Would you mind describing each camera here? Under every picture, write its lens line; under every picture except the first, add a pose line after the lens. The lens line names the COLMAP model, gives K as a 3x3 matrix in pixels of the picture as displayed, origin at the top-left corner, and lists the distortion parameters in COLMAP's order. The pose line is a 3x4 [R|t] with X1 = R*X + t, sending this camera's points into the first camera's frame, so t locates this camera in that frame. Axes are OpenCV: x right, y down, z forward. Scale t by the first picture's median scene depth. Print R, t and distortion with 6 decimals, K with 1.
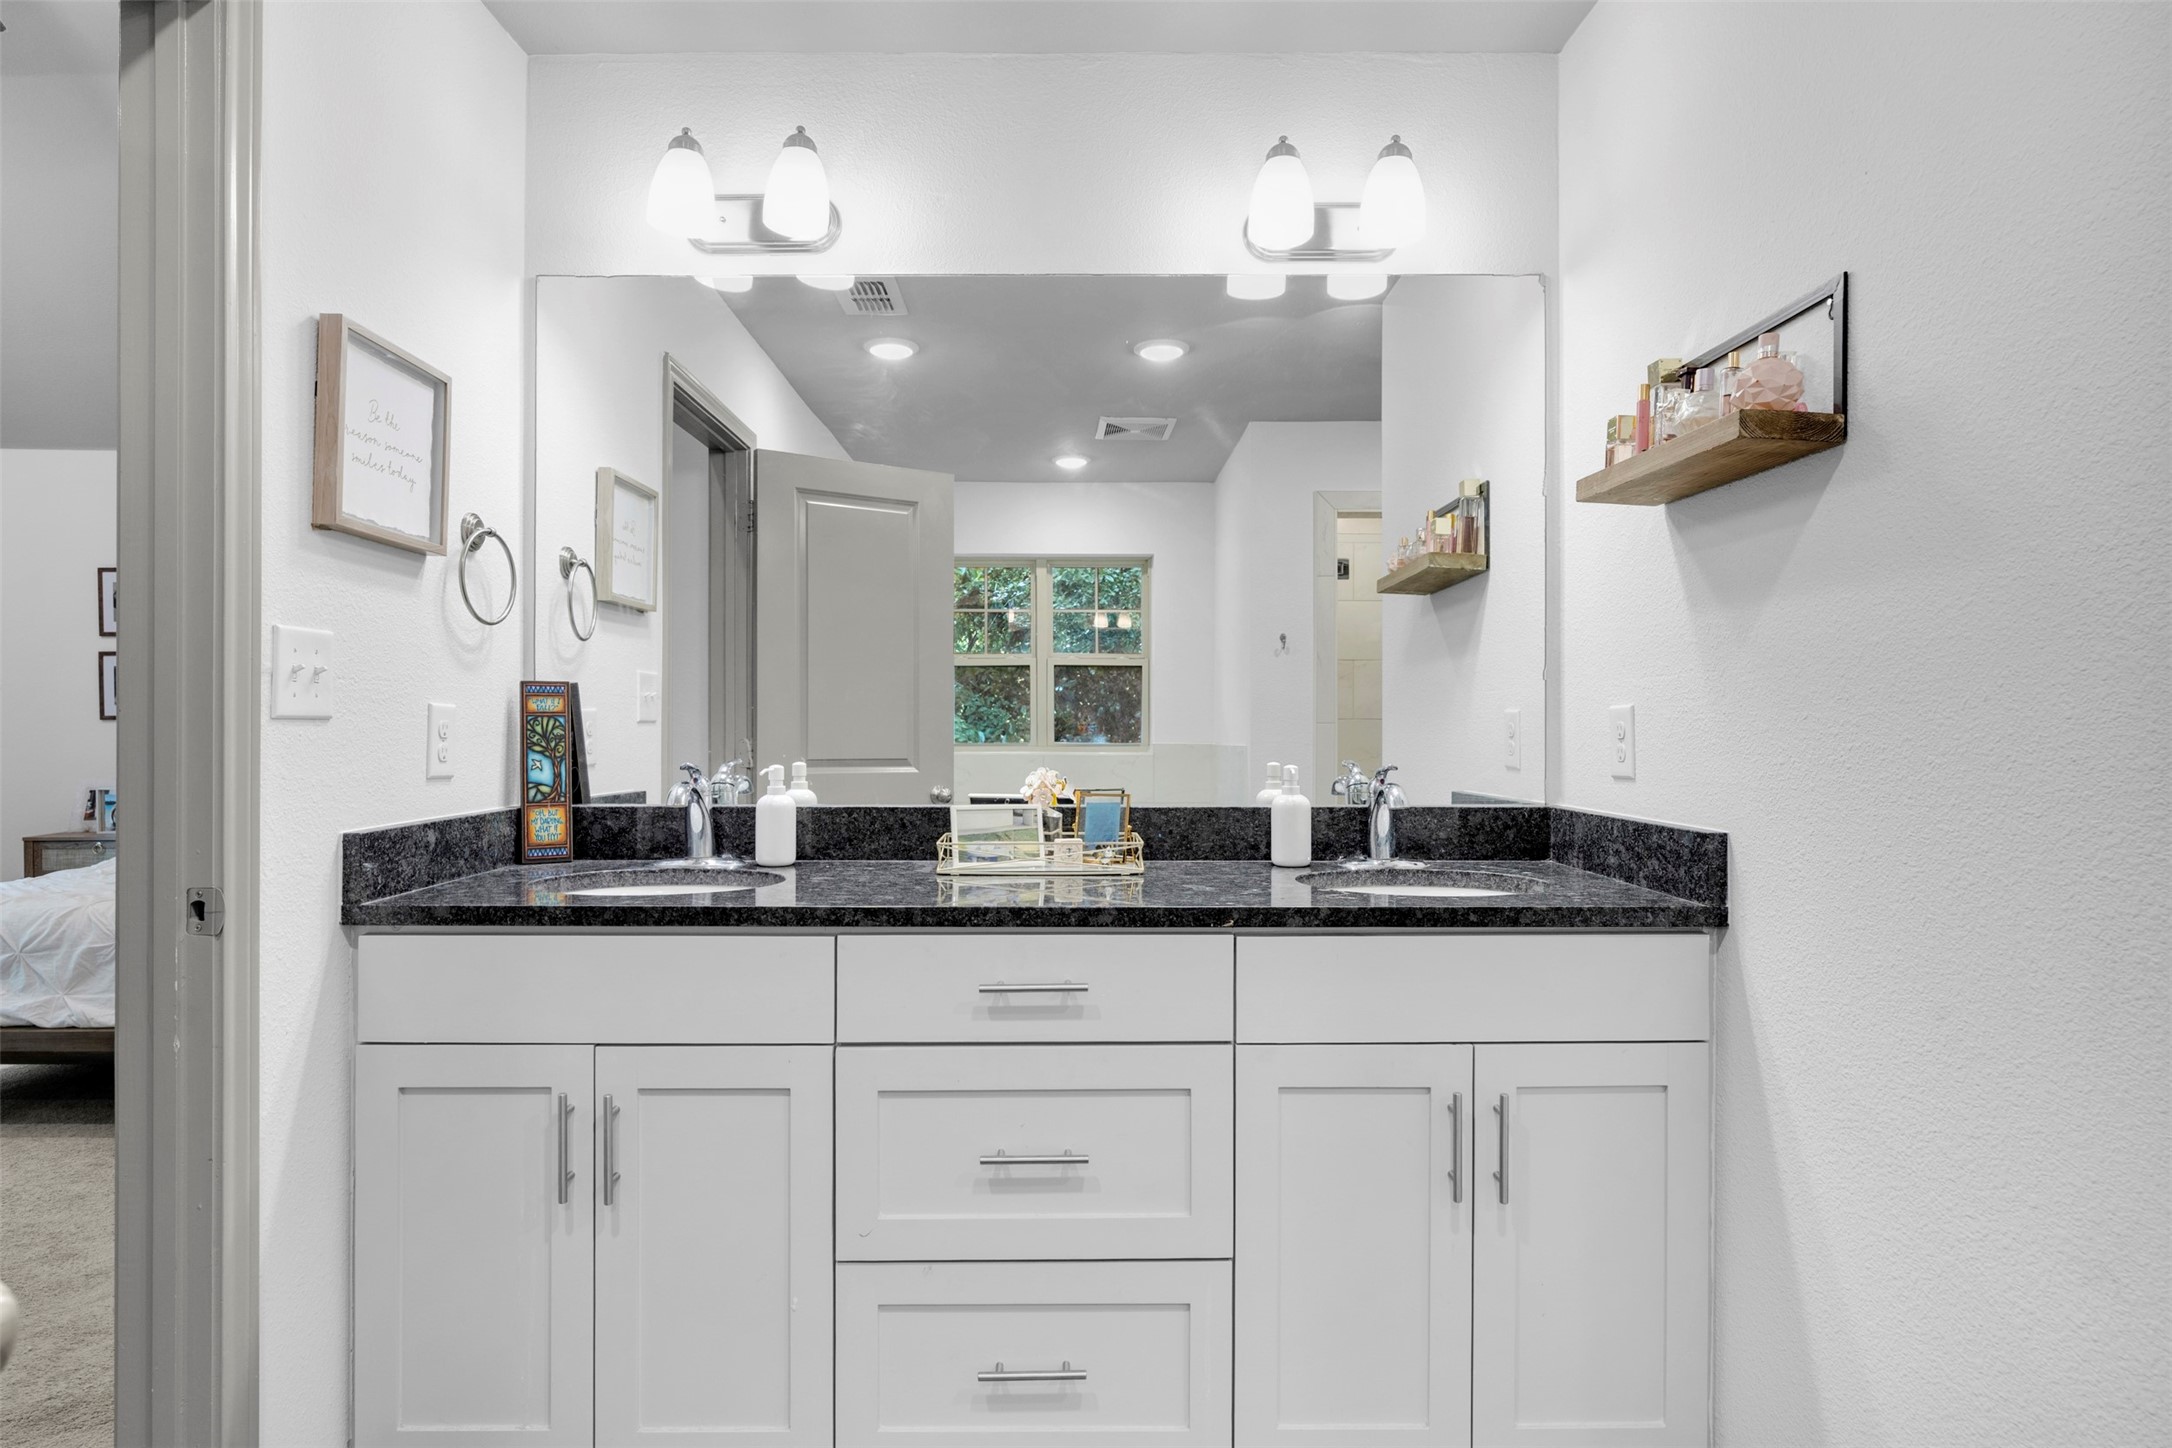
lens RADIAL K [[1186.0, 0, 1082.7], [0, 1186.0, 719.5], [0, 0, 1]] dist [-0.006651, 0.000907]
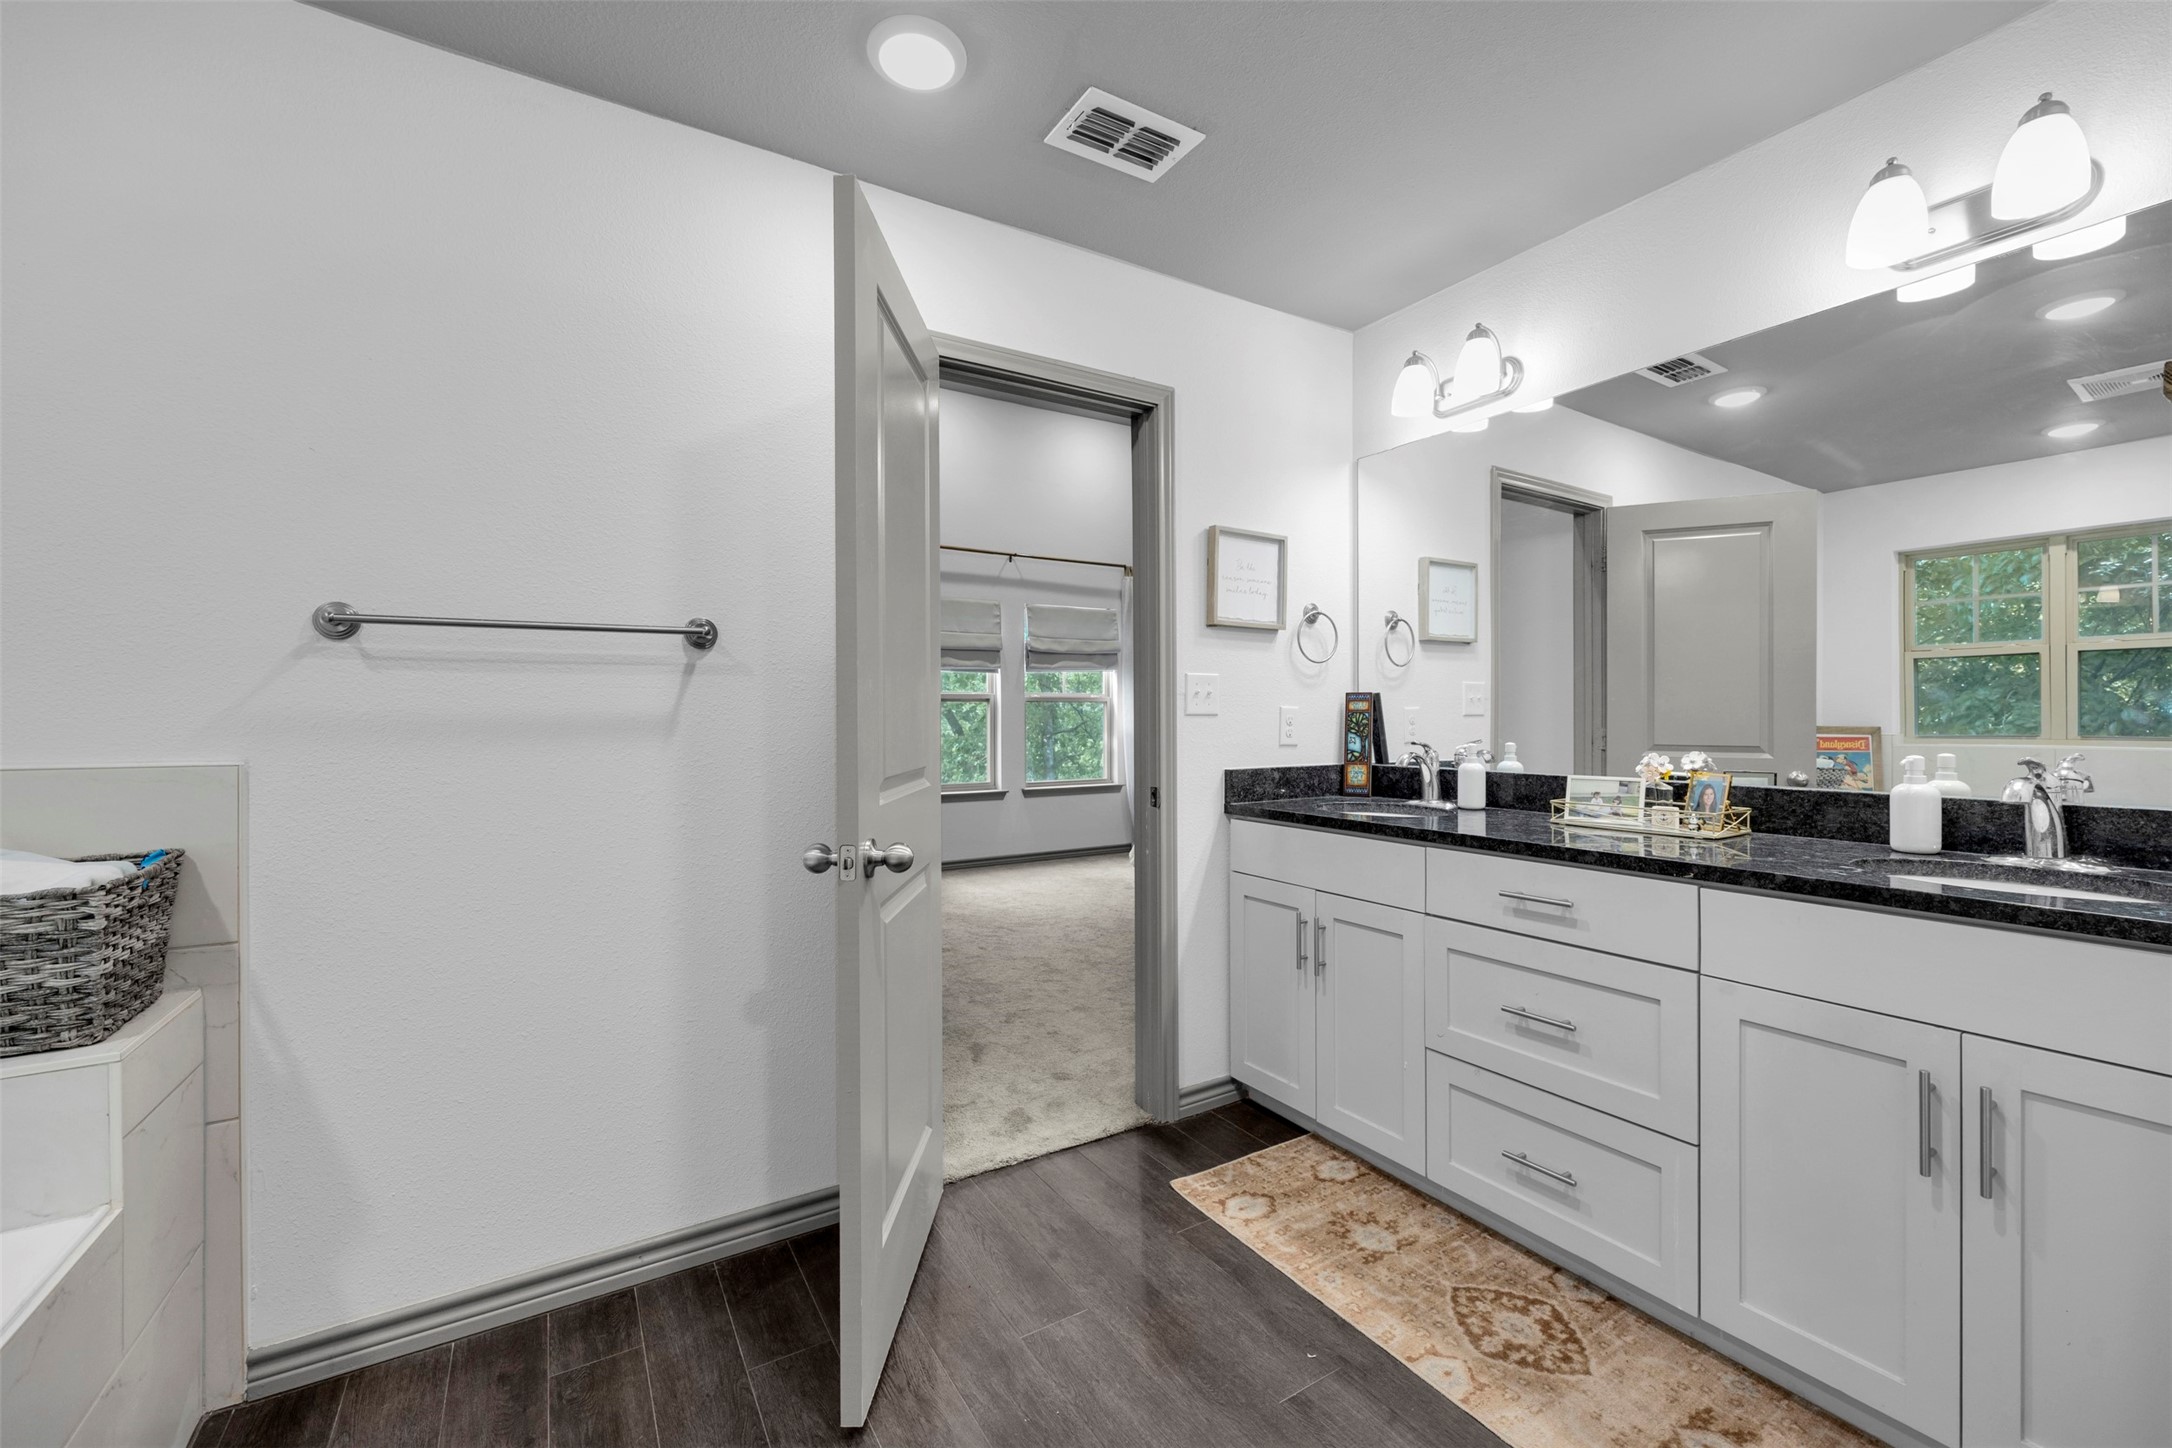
lens RADIAL K [[887.9, 0, 1089.0], [0, 887.9, 718.7], [0, 0, 1]] dist [0.001240, -0.000208]
pose [[0.524452, 0.000352, -0.851440, 0.464280], [0.006031, 0.999973, 0.004128, -0.001540], [0.851419, -0.007300, 0.524436, -0.025877]]
